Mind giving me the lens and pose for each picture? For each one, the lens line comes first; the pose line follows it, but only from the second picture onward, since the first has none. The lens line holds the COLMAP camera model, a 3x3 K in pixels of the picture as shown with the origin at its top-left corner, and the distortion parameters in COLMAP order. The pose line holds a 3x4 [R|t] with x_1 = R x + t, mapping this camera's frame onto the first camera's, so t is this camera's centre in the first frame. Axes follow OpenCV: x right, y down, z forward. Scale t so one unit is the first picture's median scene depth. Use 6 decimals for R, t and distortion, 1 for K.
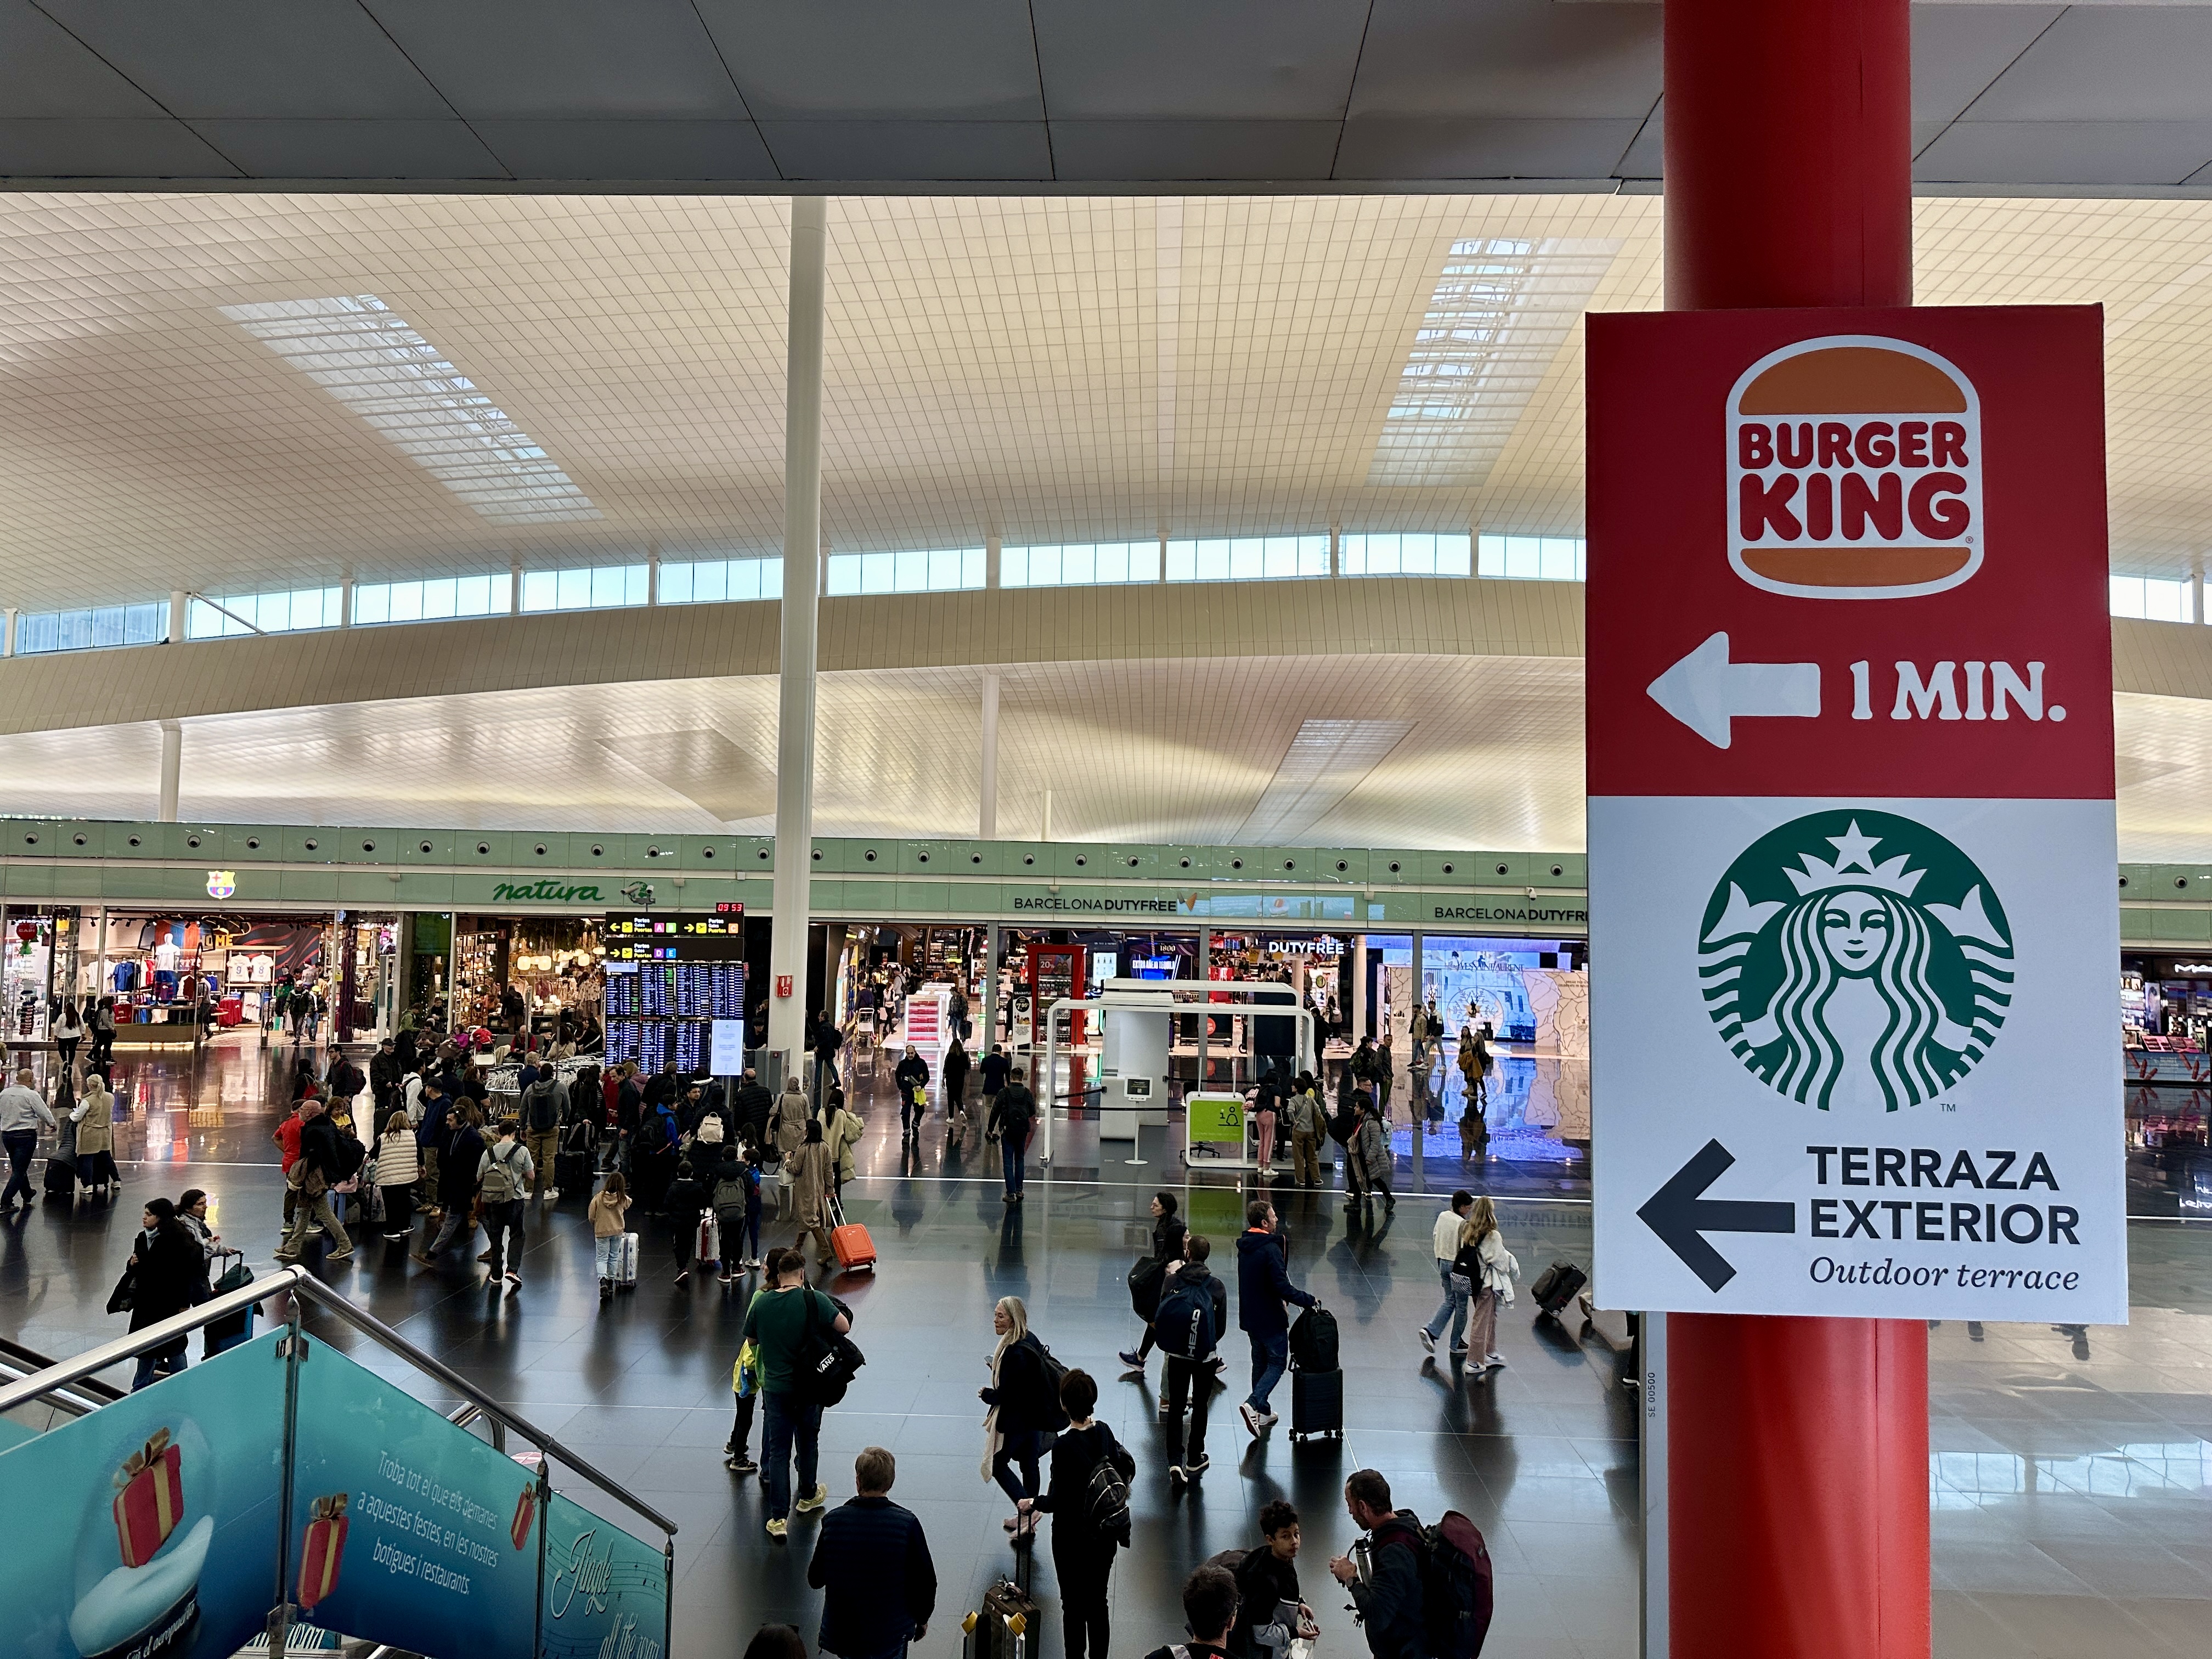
lens RADIAL K [[1547.4, 0, 1106.0], [0, 1547.4, 829.5], [0, 0, 1]] dist [0.036057, -0.034568]
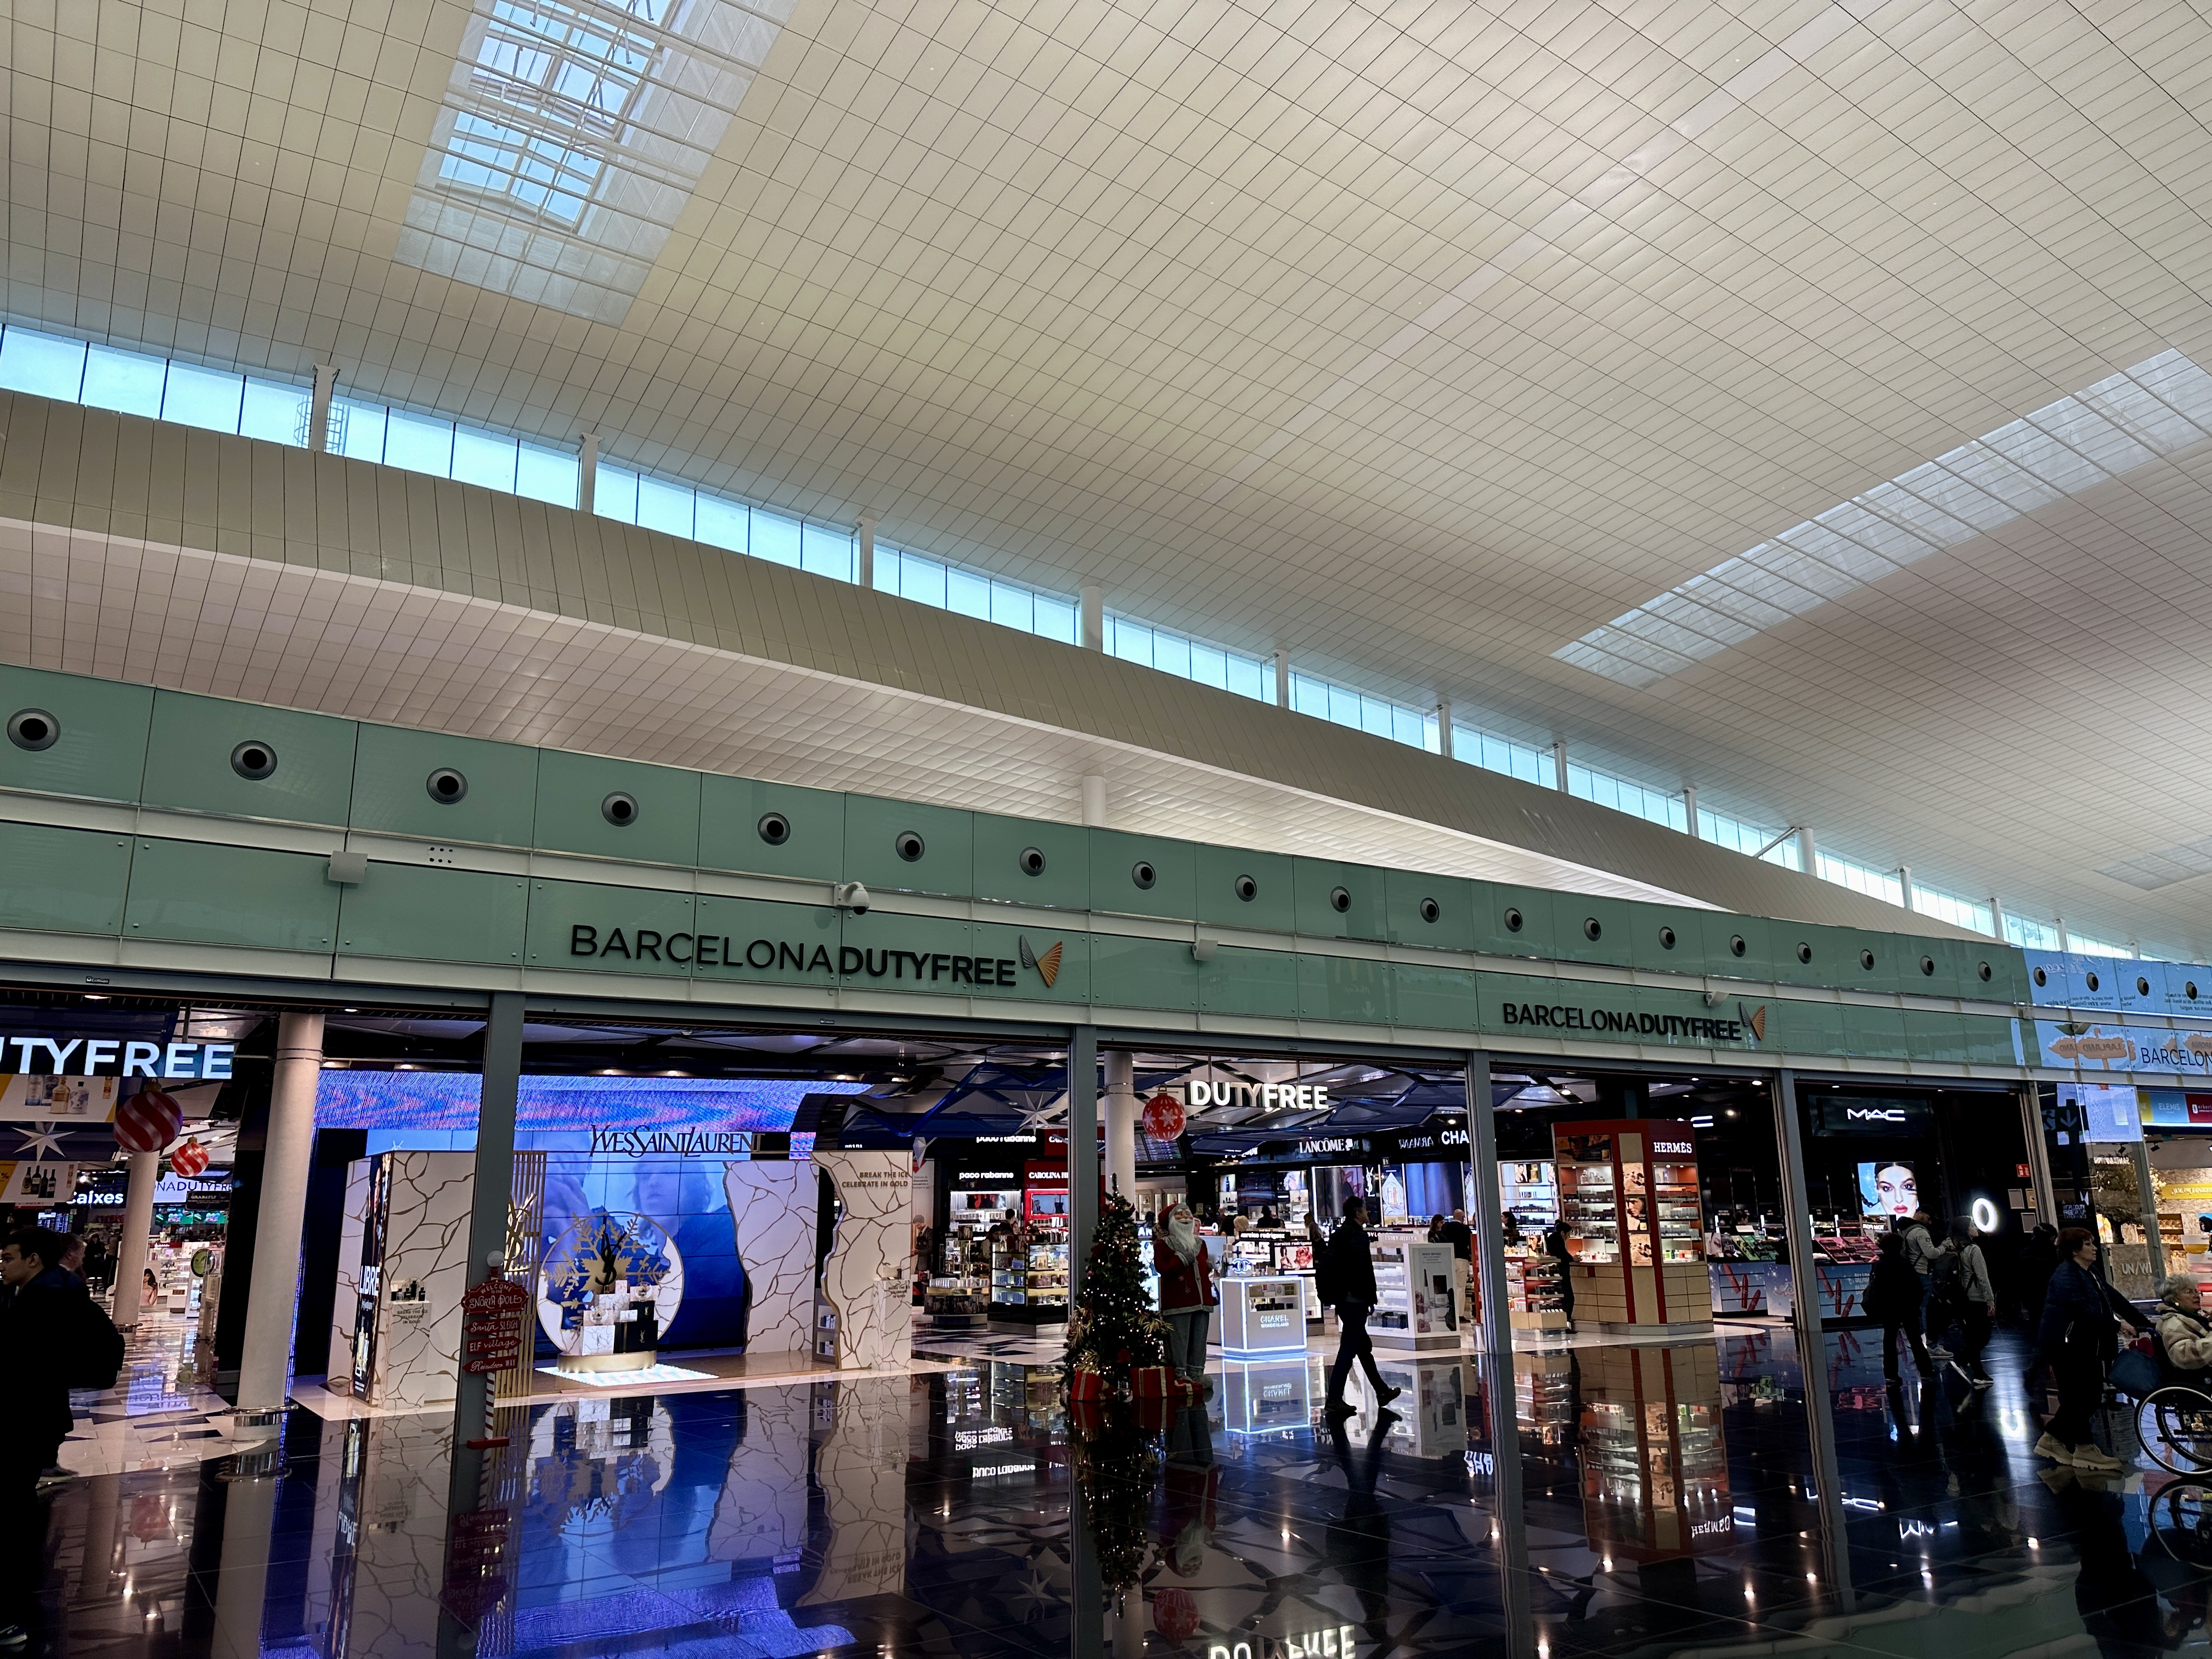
lens RADIAL K [[1547.4, 0, 1106.0], [0, 1547.4, 829.5], [0, 0, 1]] dist [0.036057, -0.034568]
pose [[0.812719, 0.105384, 0.573046, 0.089291], [0.006966, 0.981680, -0.190412, 0.071392], [-0.582614, 0.158743, 0.797096, 0.519783]]
